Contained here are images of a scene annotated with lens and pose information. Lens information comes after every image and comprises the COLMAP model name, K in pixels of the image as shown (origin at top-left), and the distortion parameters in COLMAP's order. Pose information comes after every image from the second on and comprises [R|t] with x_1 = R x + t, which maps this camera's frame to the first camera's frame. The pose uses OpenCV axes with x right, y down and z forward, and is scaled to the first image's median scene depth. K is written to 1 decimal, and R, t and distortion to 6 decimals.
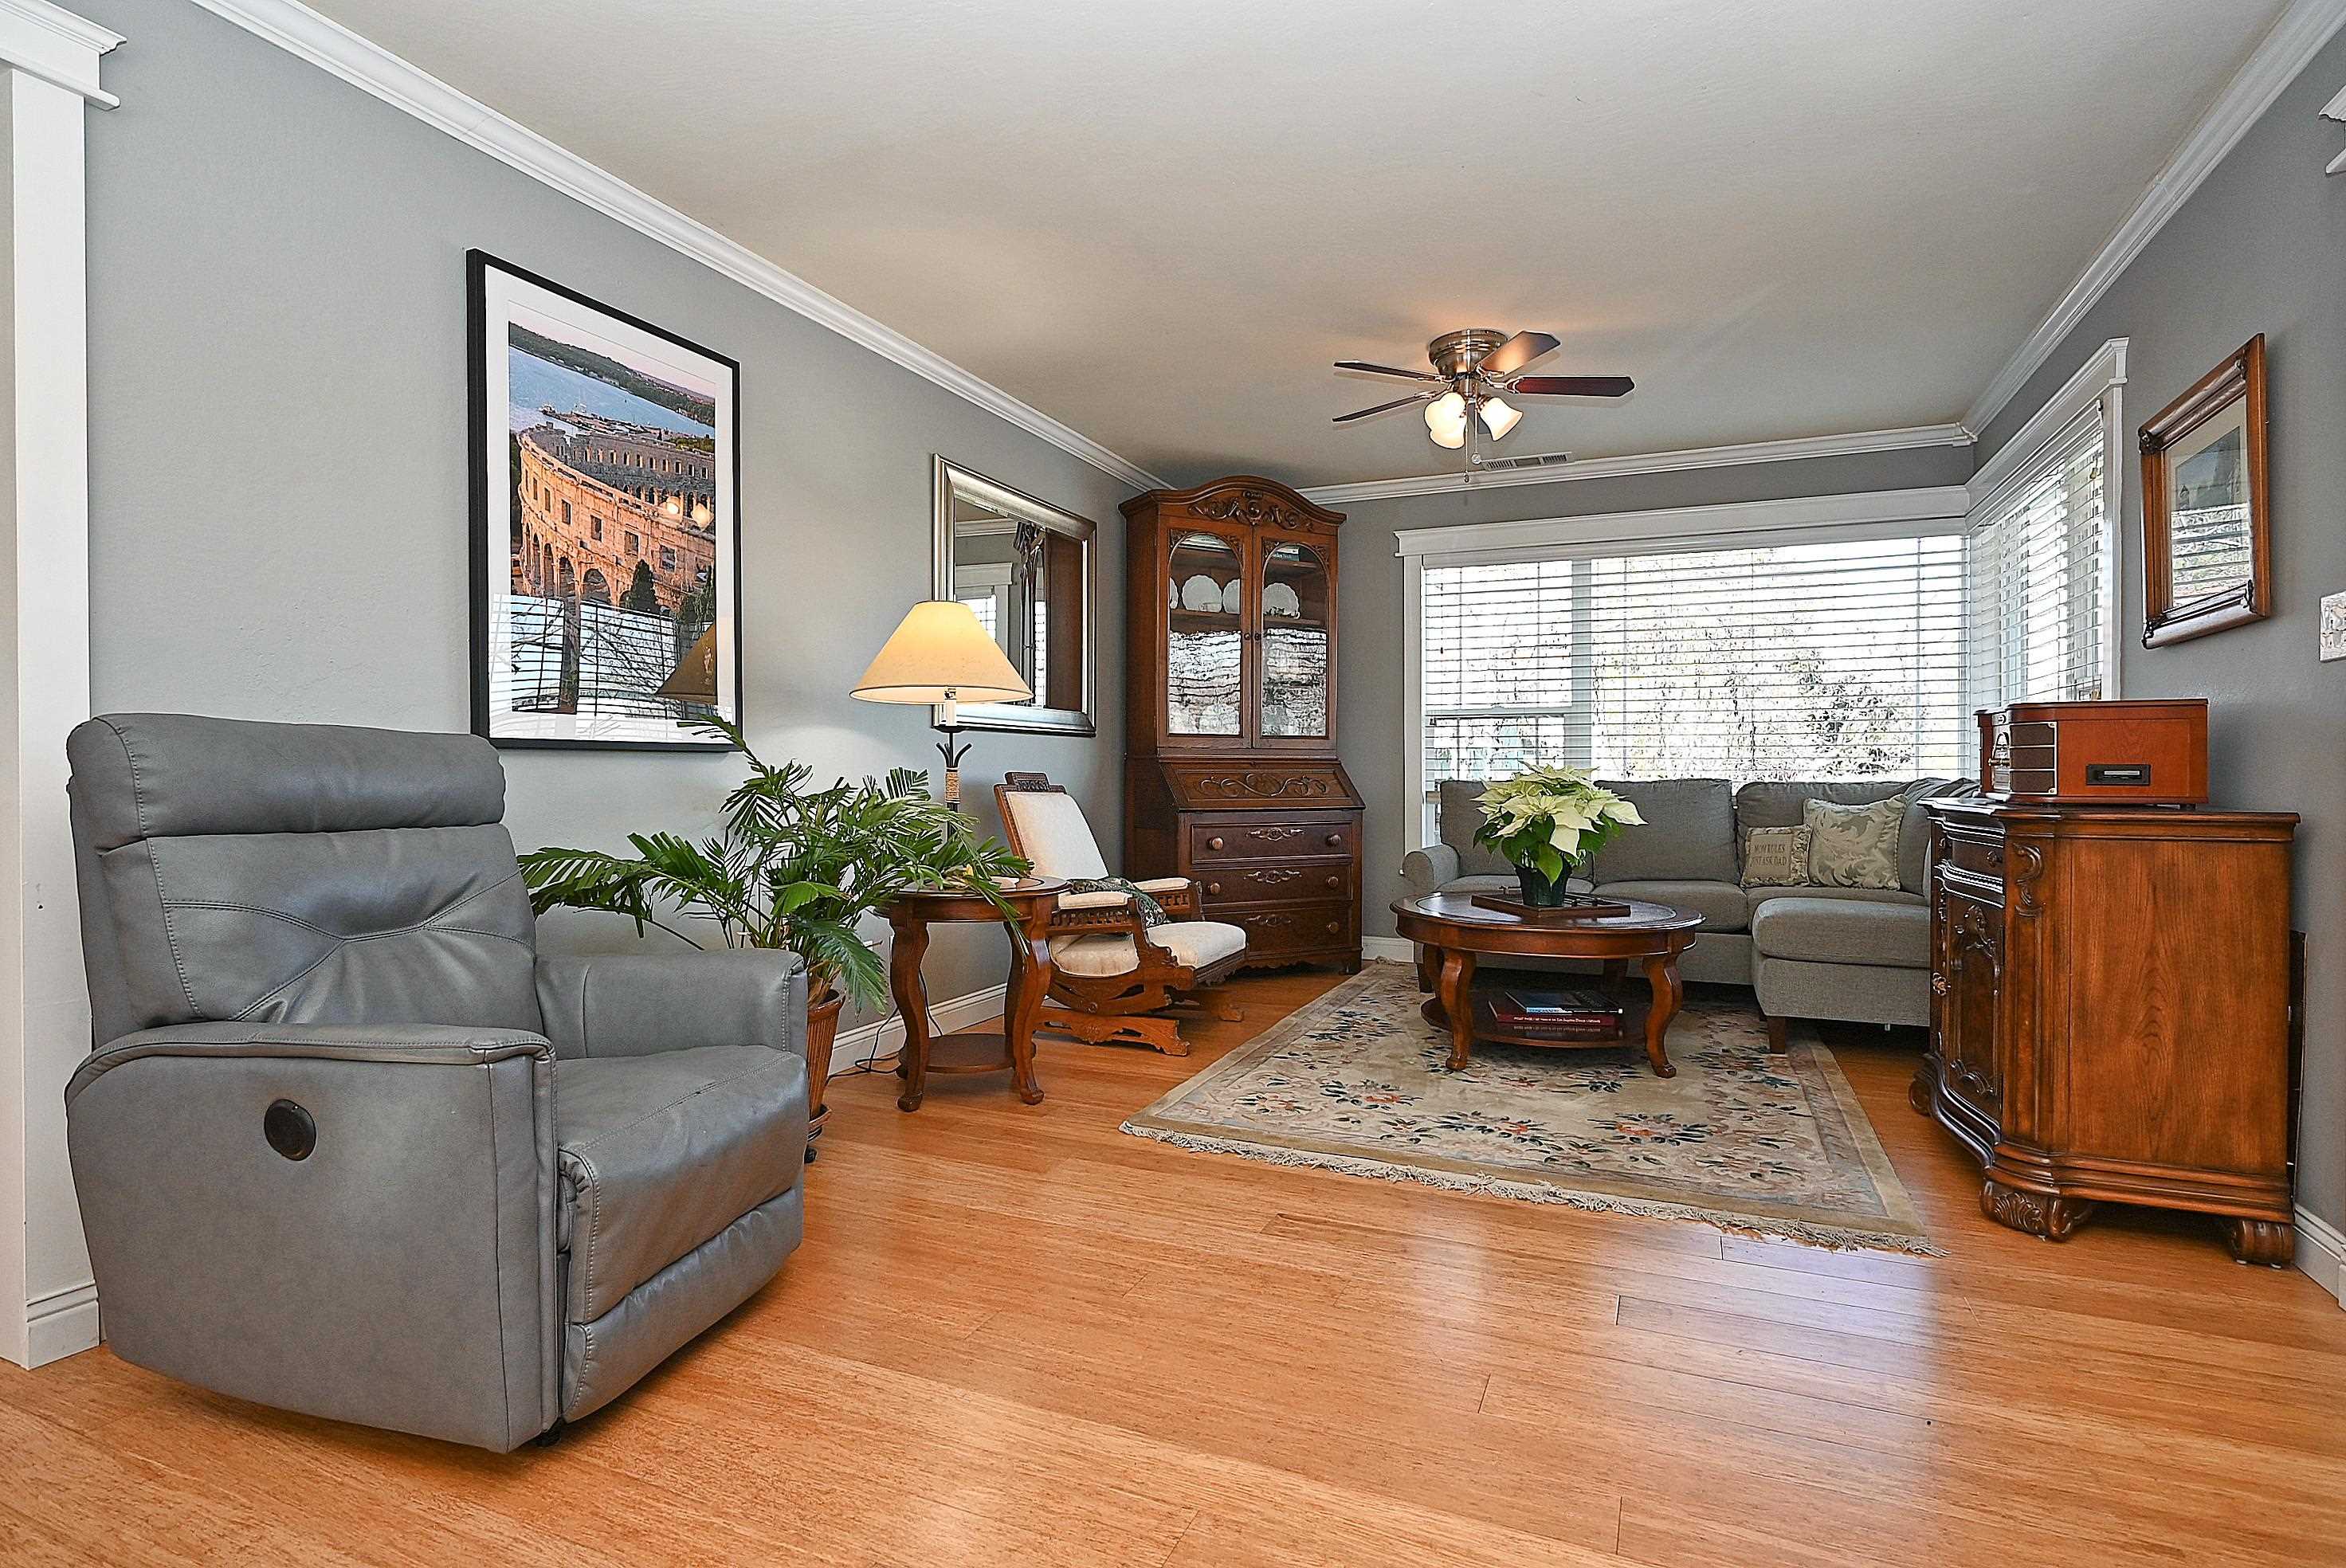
lens RADIAL K [[1158.9, 0, 1173.0], [0, 1158.9, 784.0], [0, 0, 1]] dist [-0.001972, 0.000538]
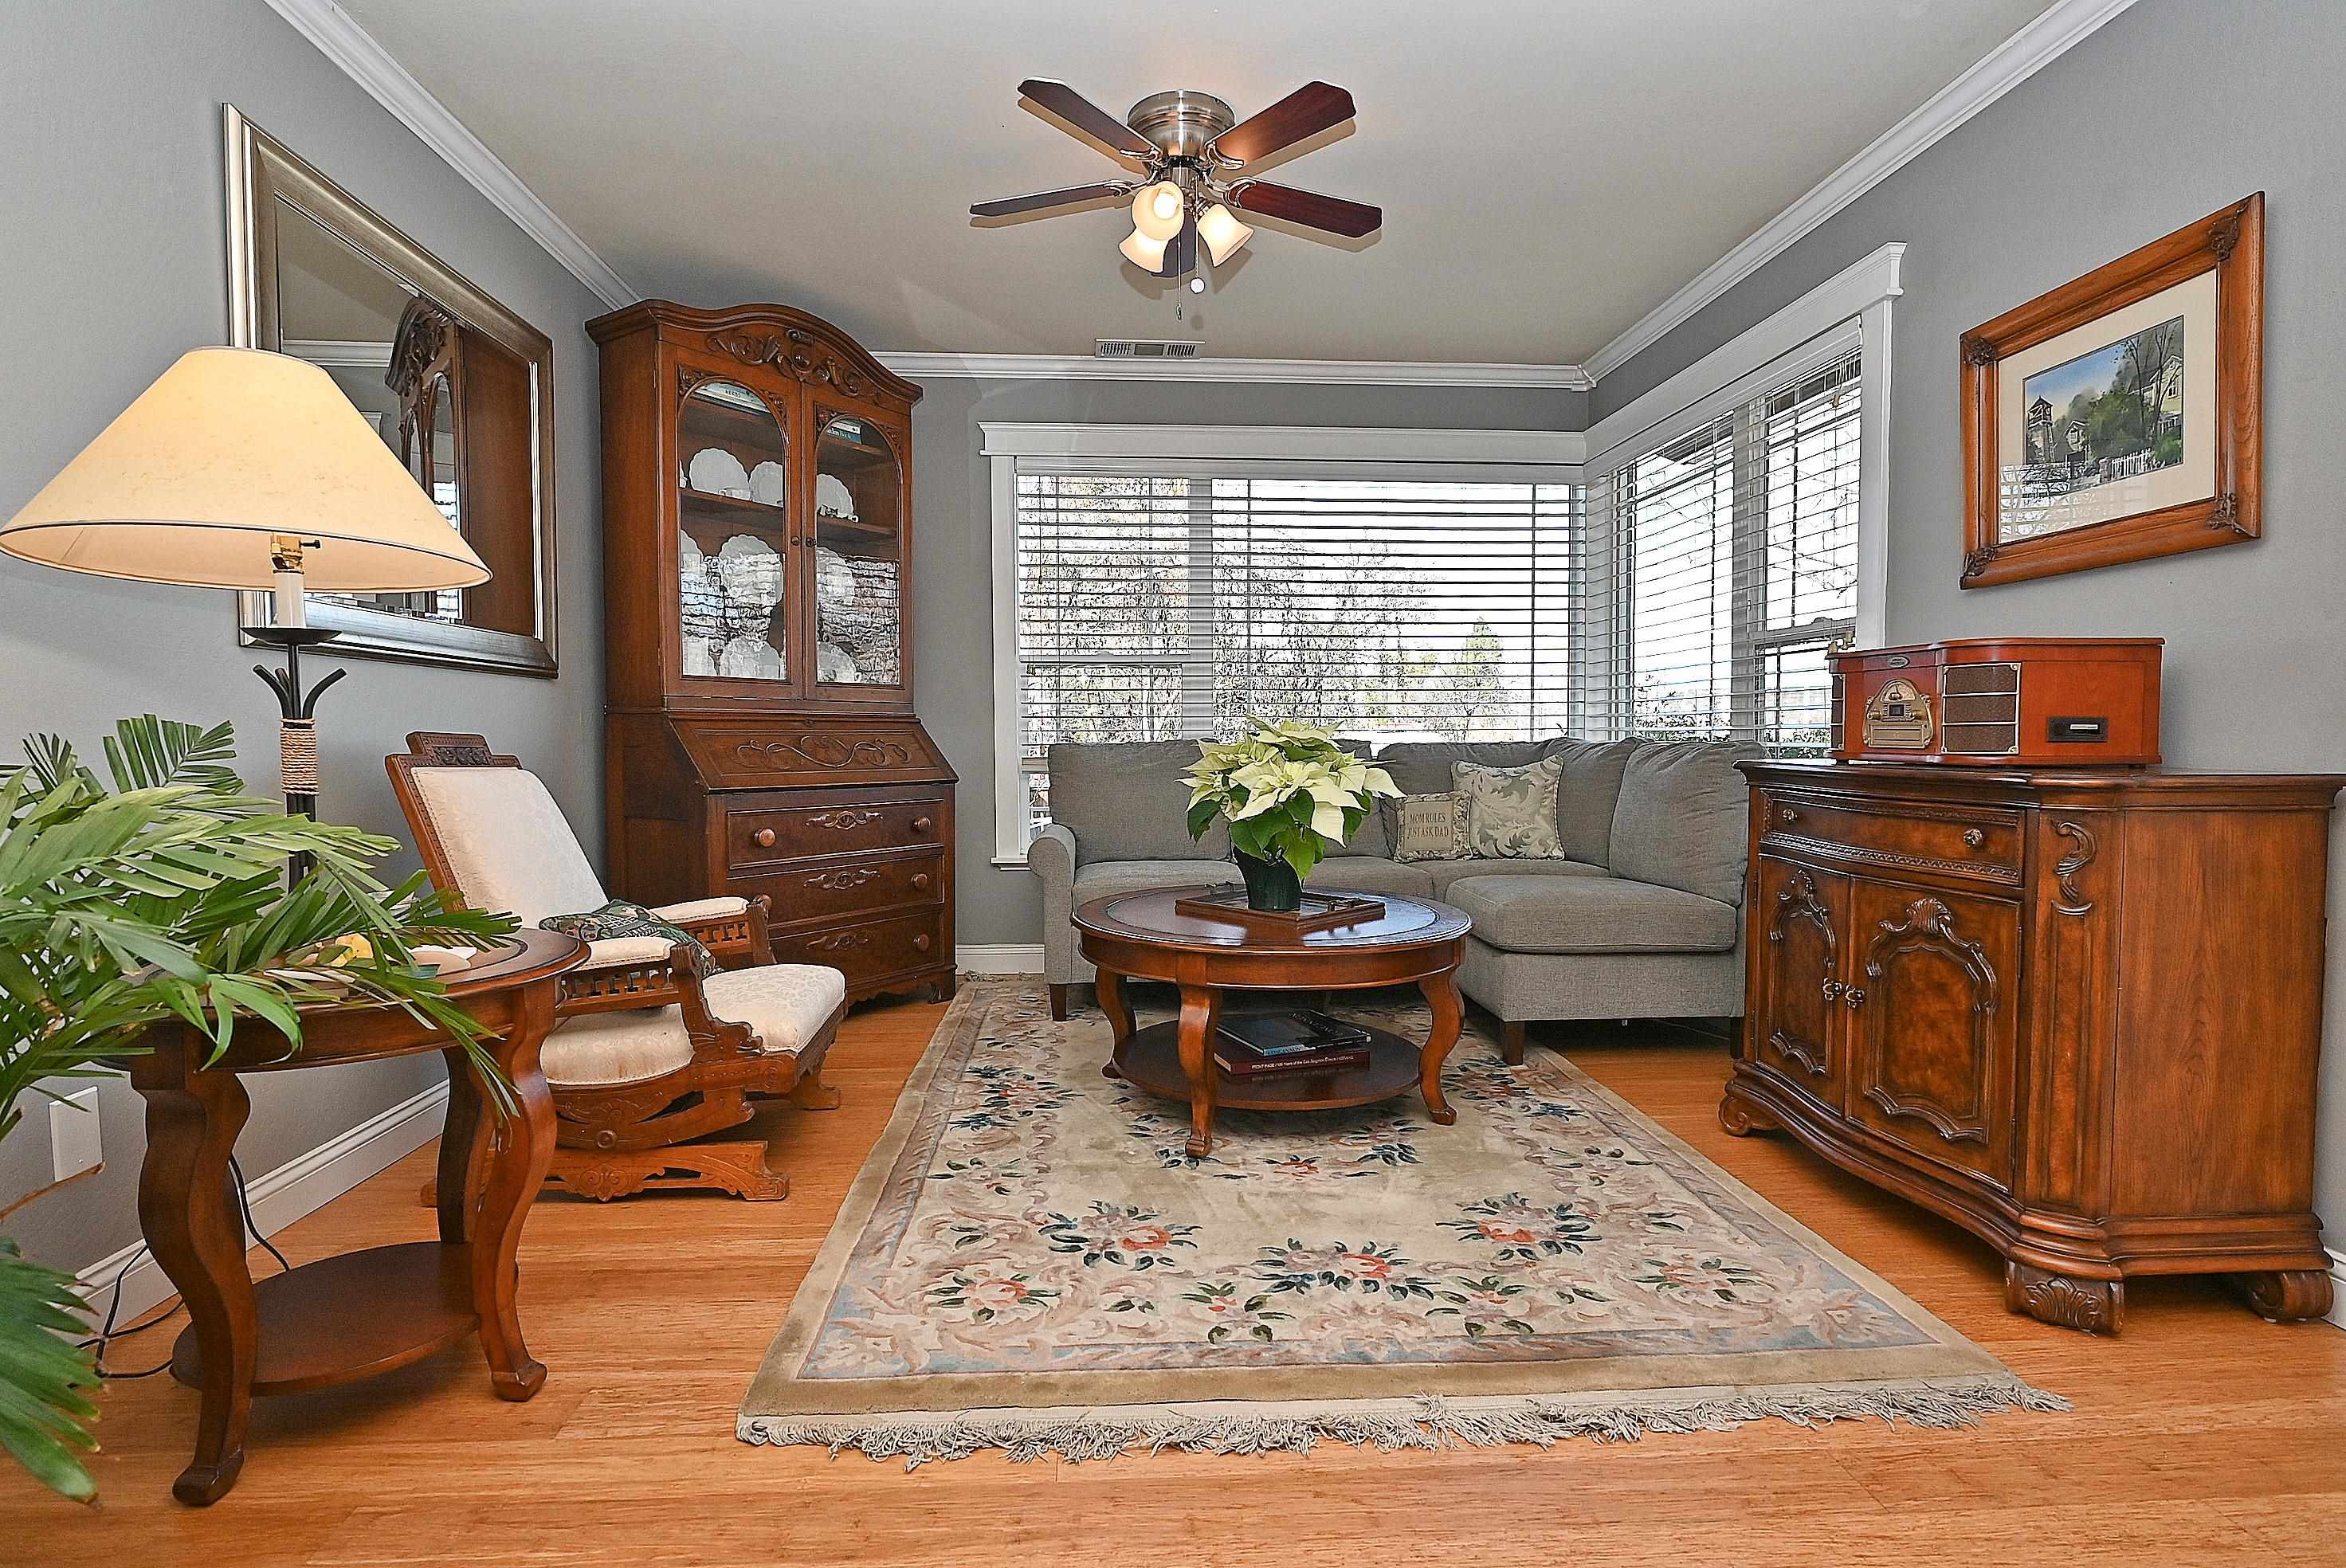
lens RADIAL K [[1158.9, 0, 1173.0], [0, 1158.9, 784.0], [0, 0, 1]] dist [-0.001972, 0.000538]
pose [[0.887935, -0.021614, 0.459461, -0.090422], [0.007739, 0.999456, 0.032060, -0.000327], [-0.459904, -0.024911, 0.887619, 0.414017]]
